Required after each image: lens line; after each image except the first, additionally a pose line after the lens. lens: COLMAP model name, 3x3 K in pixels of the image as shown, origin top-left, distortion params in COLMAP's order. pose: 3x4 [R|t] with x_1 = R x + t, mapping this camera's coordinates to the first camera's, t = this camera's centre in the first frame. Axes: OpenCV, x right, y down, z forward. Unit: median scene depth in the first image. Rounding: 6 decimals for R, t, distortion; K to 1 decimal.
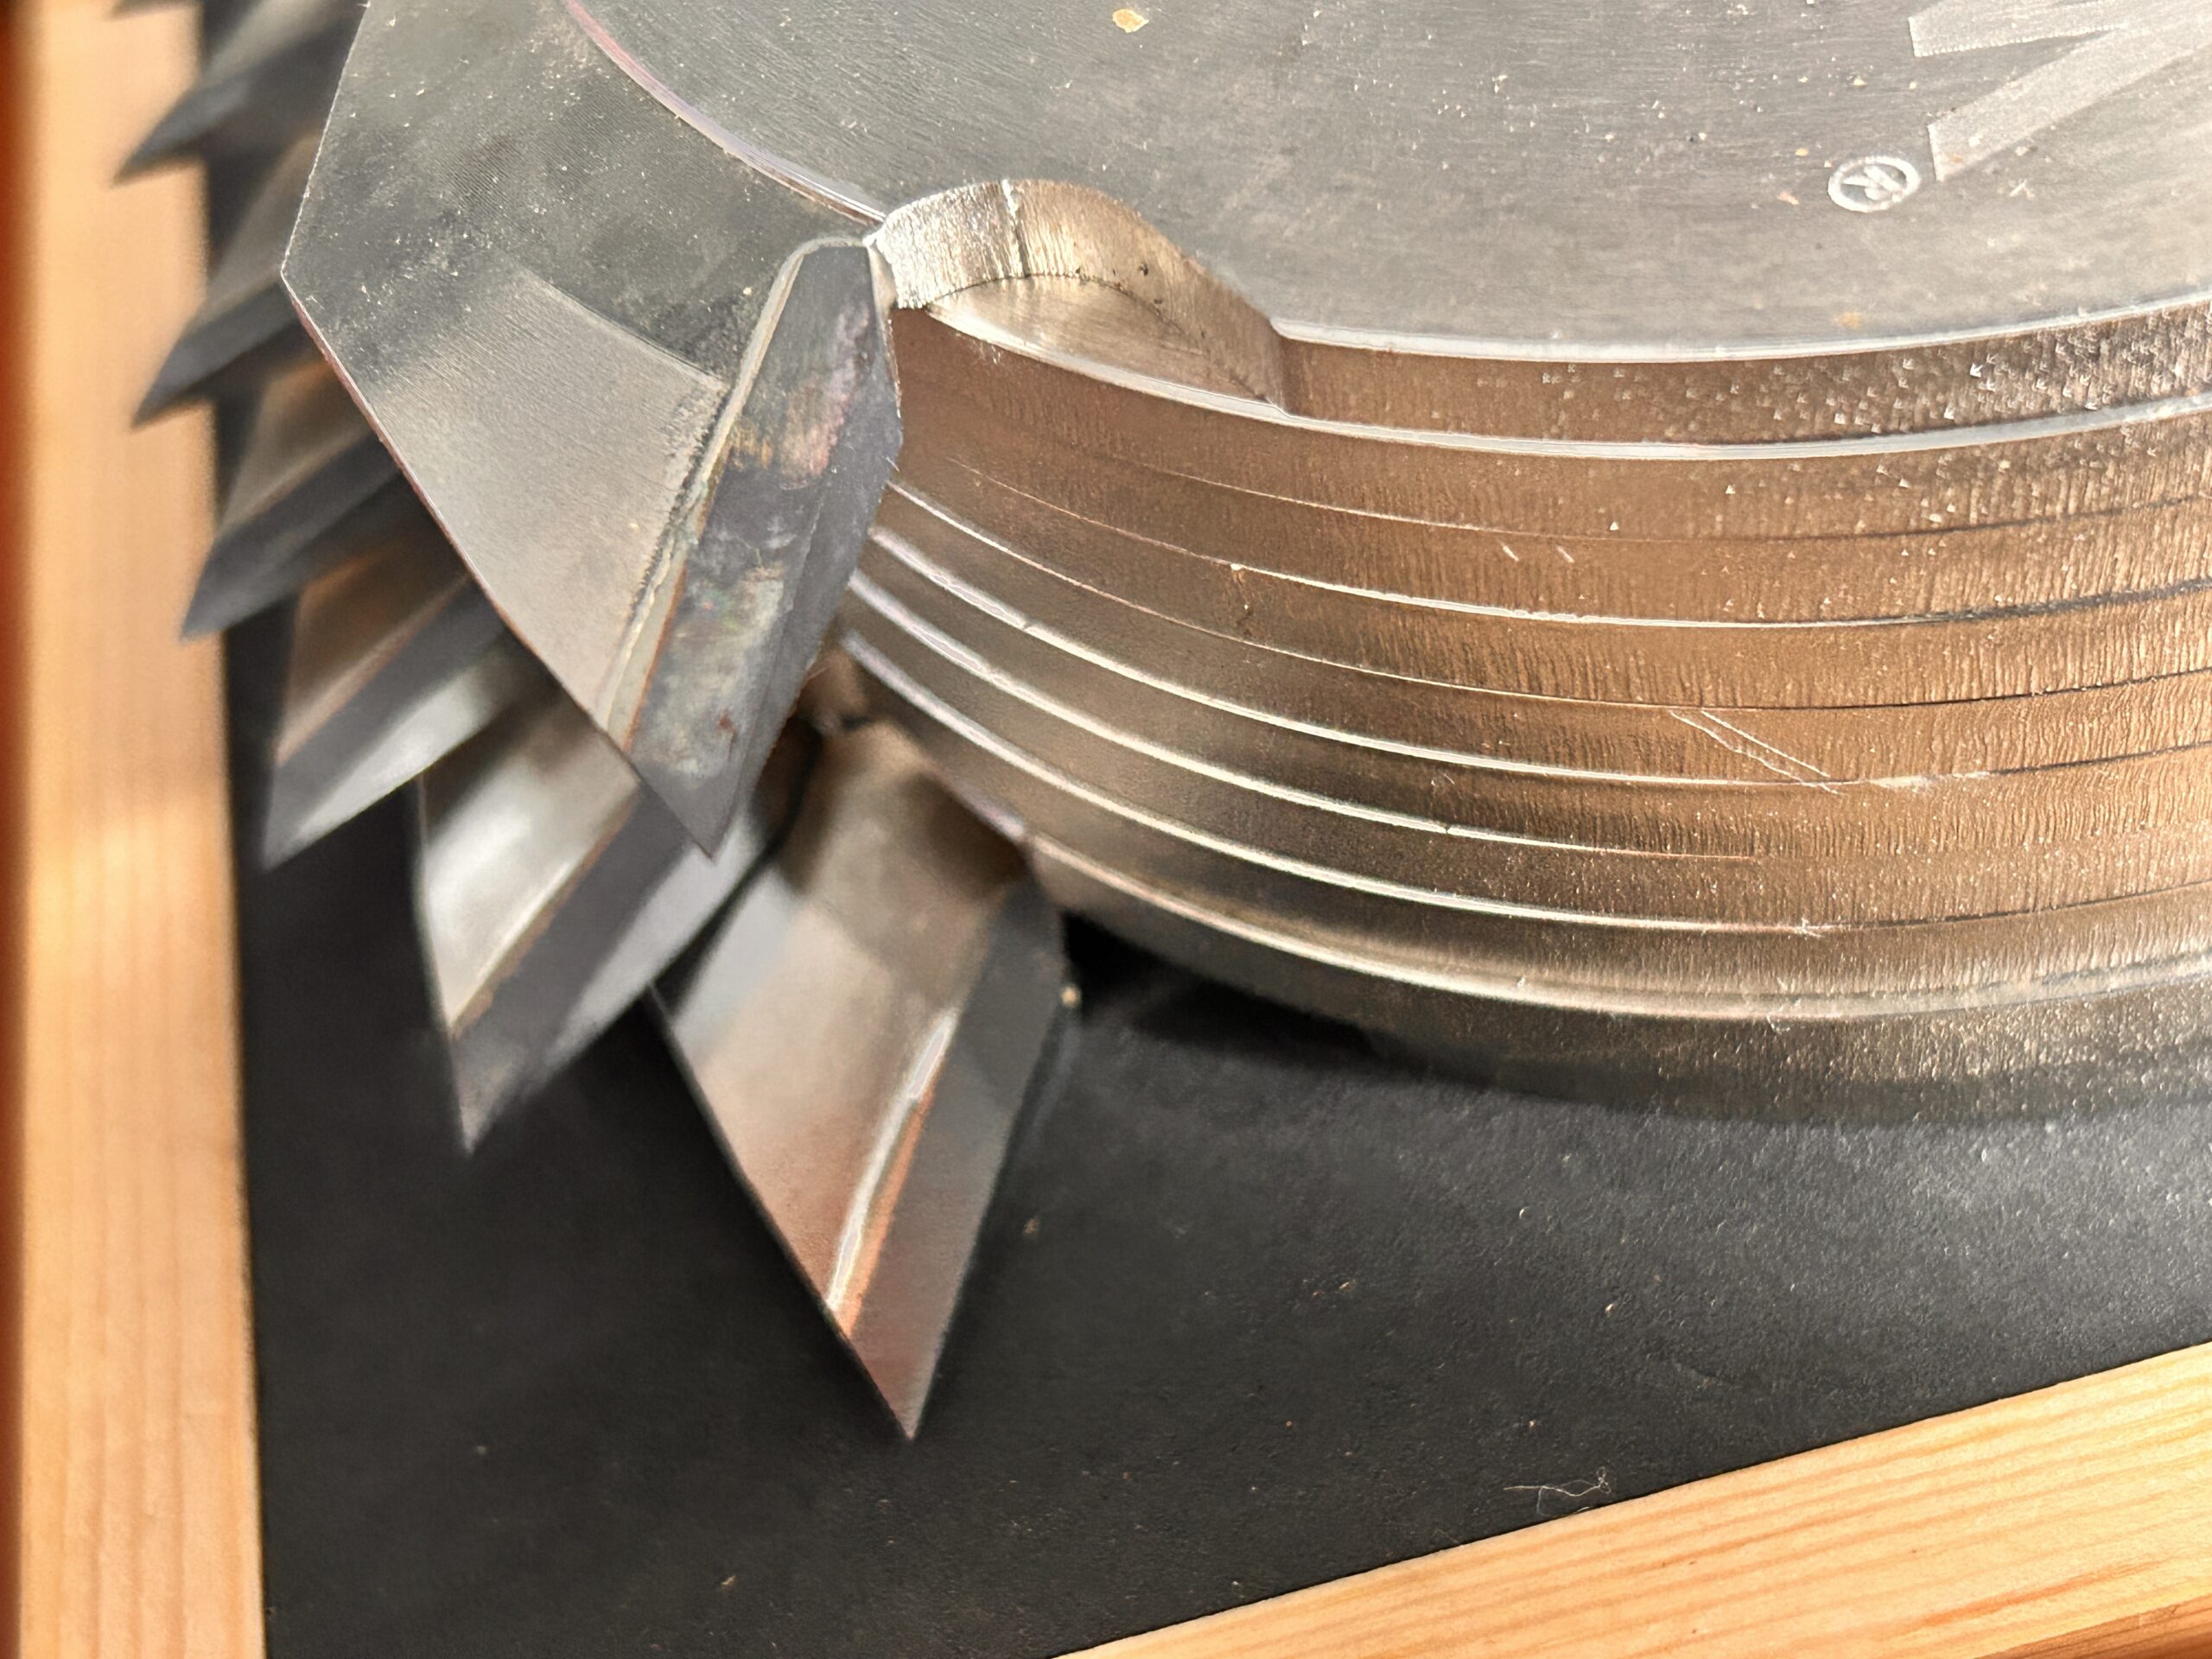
lens RADIAL K [[3395.3, 0, 1106.0], [0, 3395.3, 829.5], [0, 0, 1]] dist [0.247217, -1.021296]
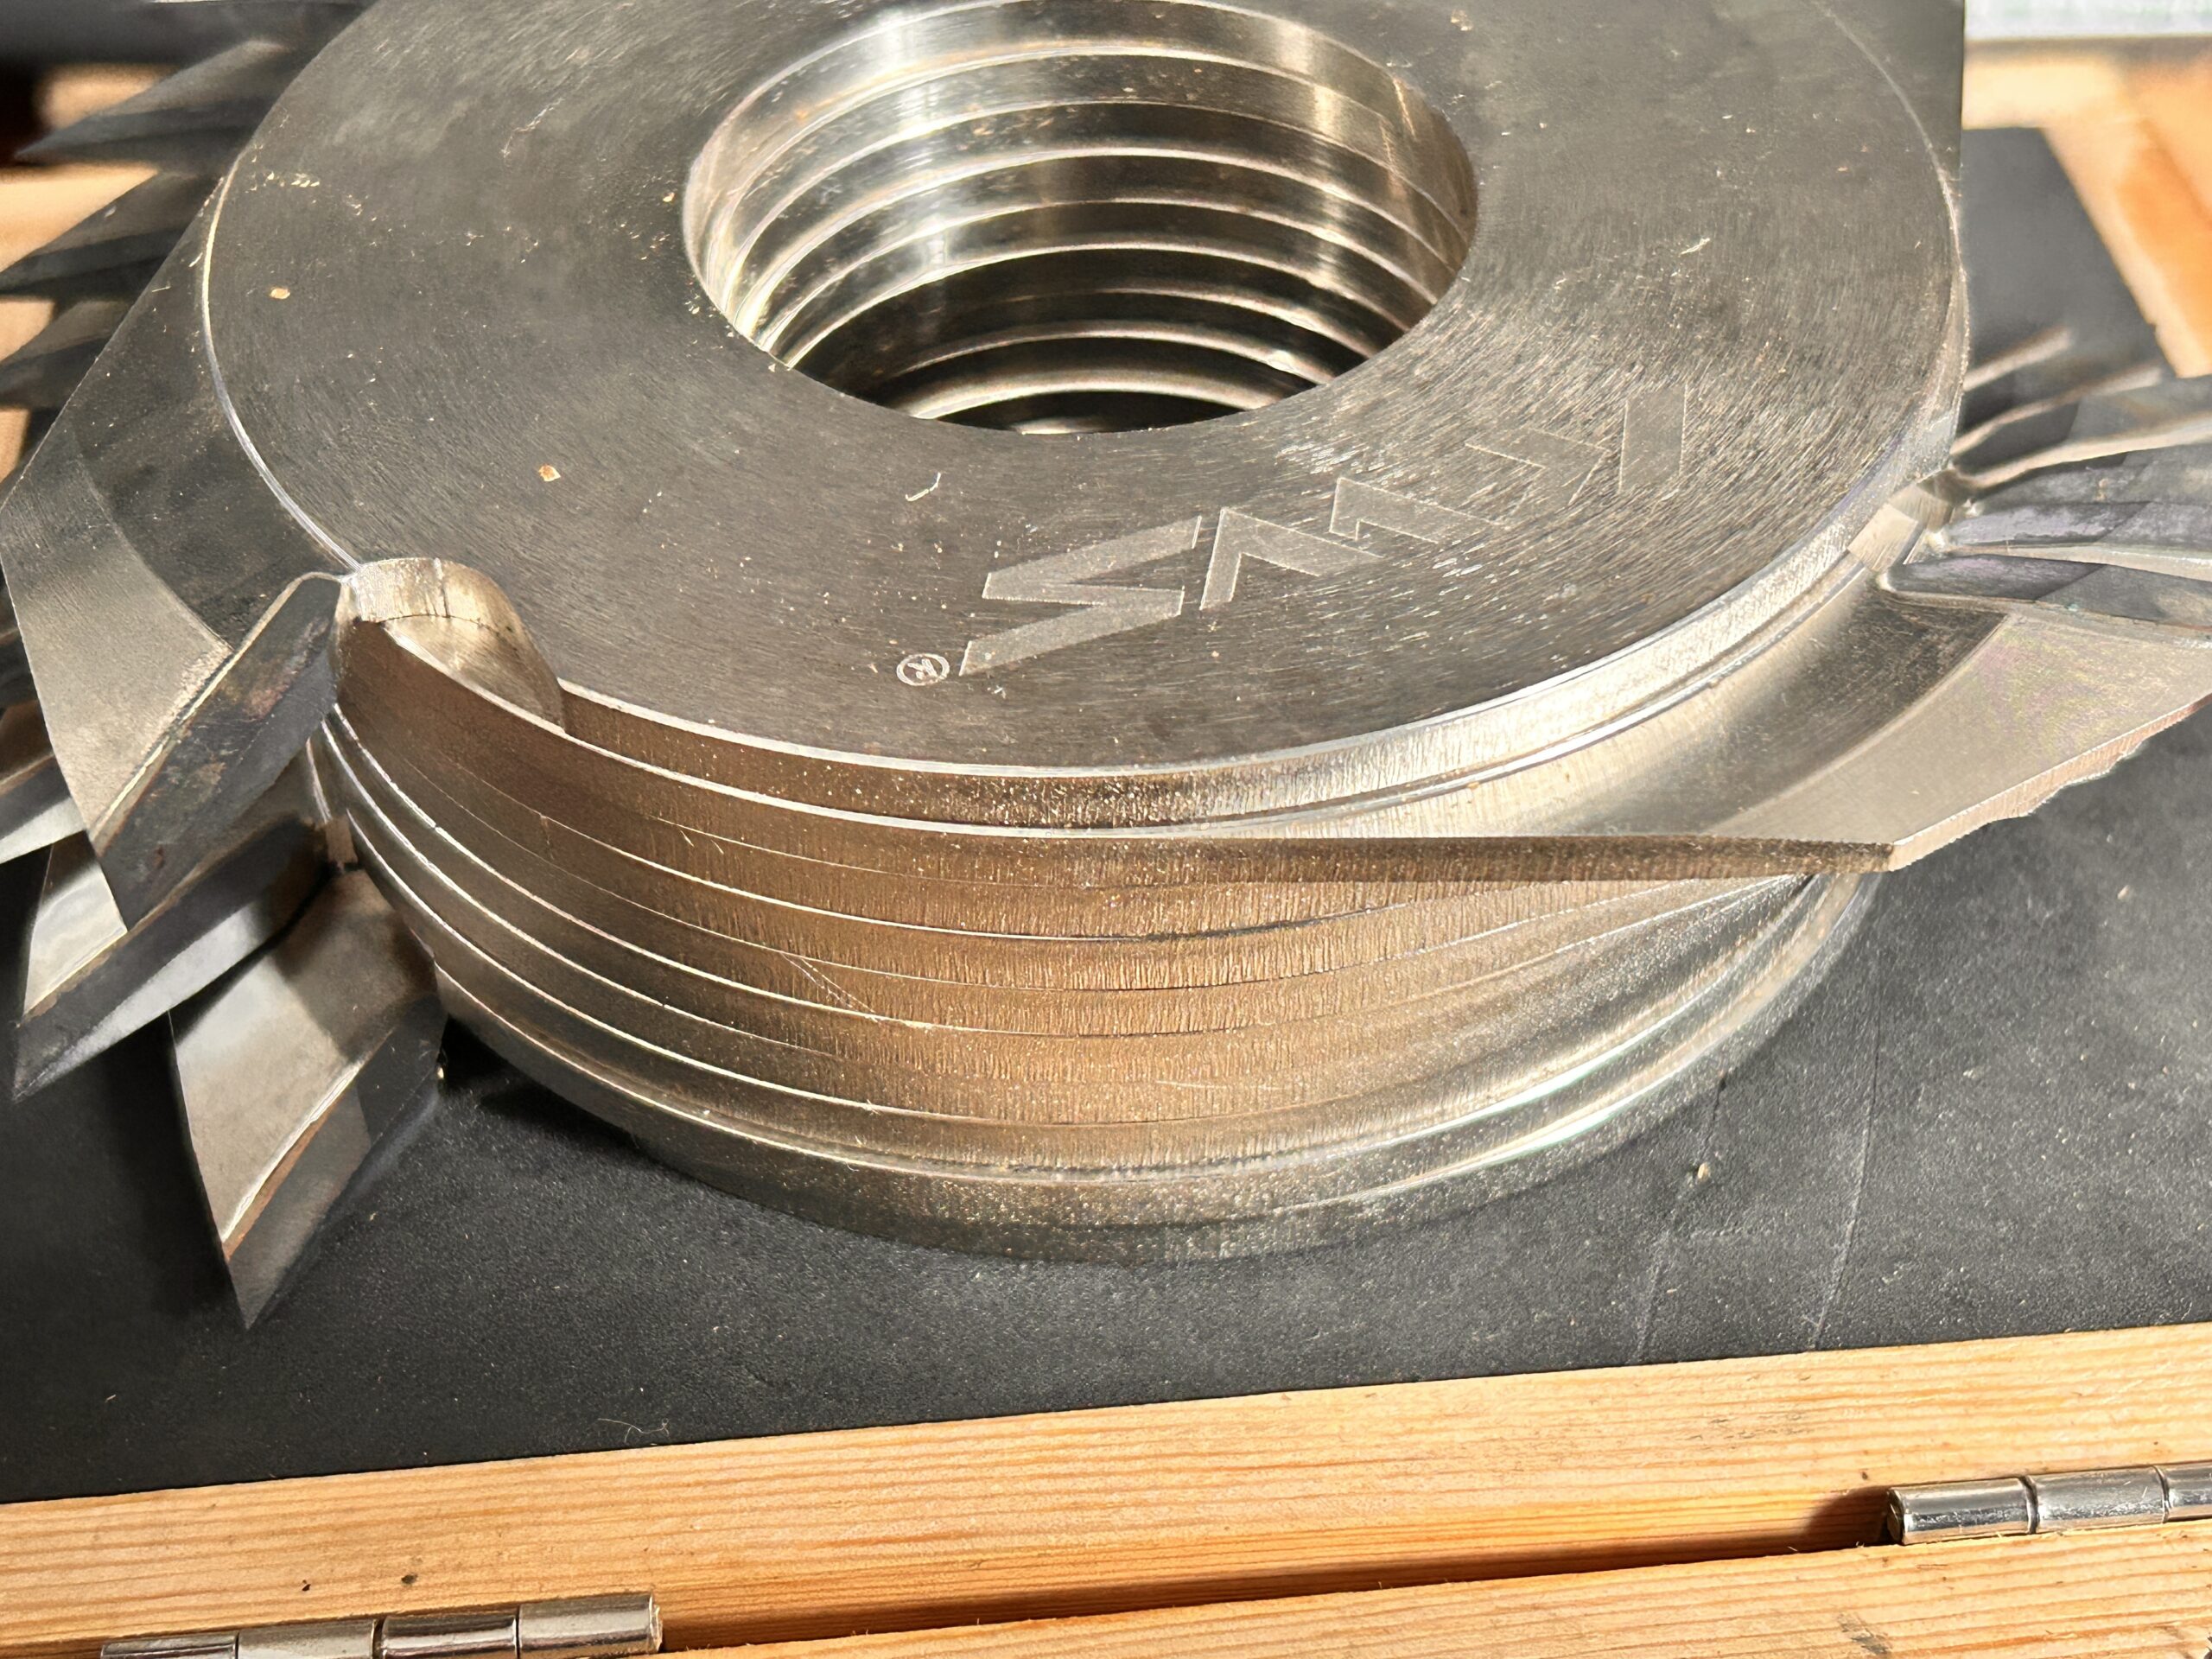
lens RADIAL K [[3395.3, 0, 1106.0], [0, 3395.3, 829.5], [0, 0, 1]] dist [0.247217, -1.021296]
pose [[0.981830, 0.188969, 0.017312, 0.277999], [-0.187569, 0.980269, -0.062377, -0.021194], [-0.028758, 0.057996, 0.997903, -0.627461]]
